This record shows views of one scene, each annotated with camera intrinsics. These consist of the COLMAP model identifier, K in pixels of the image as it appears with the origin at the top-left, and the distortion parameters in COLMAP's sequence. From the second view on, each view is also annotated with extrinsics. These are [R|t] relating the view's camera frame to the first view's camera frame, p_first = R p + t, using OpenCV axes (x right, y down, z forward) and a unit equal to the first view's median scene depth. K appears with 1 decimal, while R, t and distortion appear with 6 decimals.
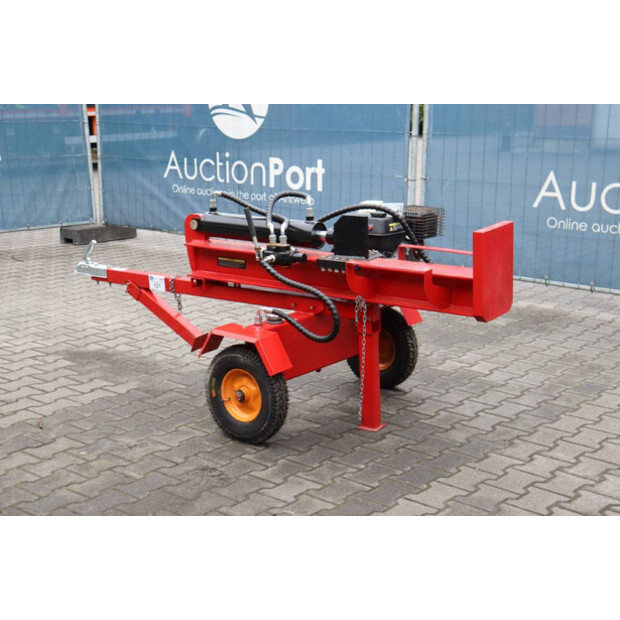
lens RADIAL K [[995.5, 0, 310.0], [0, 995.5, 310.0], [0, 0, 1]] dist [0.130444, 0.106043]
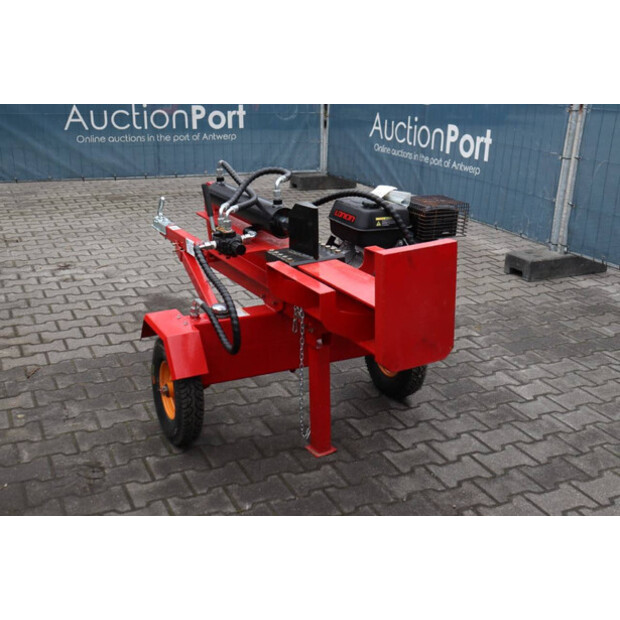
lens RADIAL K [[749.5, 0, 305.1], [0, 749.5, 311.2], [0, 0, 1]] dist [0.011807, 0.019728]
pose [[0.909176, 0.158577, -0.385035, 0.232983], [-0.116821, 0.984650, 0.129682, -0.069923], [0.399690, -0.072924, 0.913745, 0.334632]]
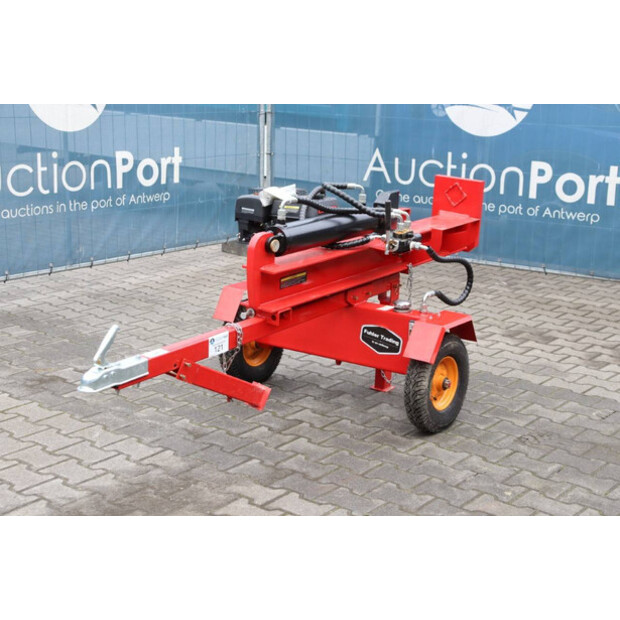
lens RADIAL K [[995.5, 0, 310.0], [0, 995.5, 310.0], [0, 0, 1]] dist [0.130444, 0.106043]
pose [[-0.033088, -0.240211, 0.970157, -0.790139], [0.207926, 0.947795, 0.241766, -0.196577], [-0.977585, 0.209721, 0.018585, 0.858080]]
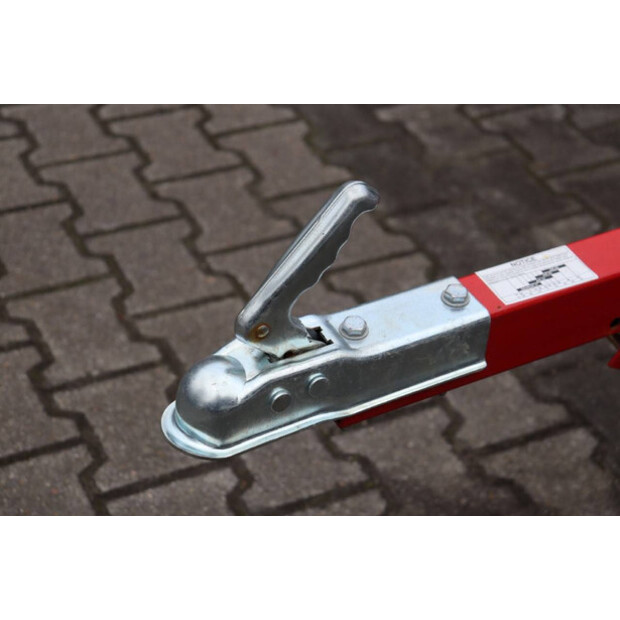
lens RADIAL K [[1431.6, 0, 310.0], [0, 1431.6, 310.0], [0, 0, 1]] dist [0.278925, 0.090664]
pose [[0.408083, -0.529946, 0.743388, -0.364024], [0.170034, 0.844146, 0.508434, -0.151813], [-0.896971, -0.081082, 0.434591, 0.905982]]
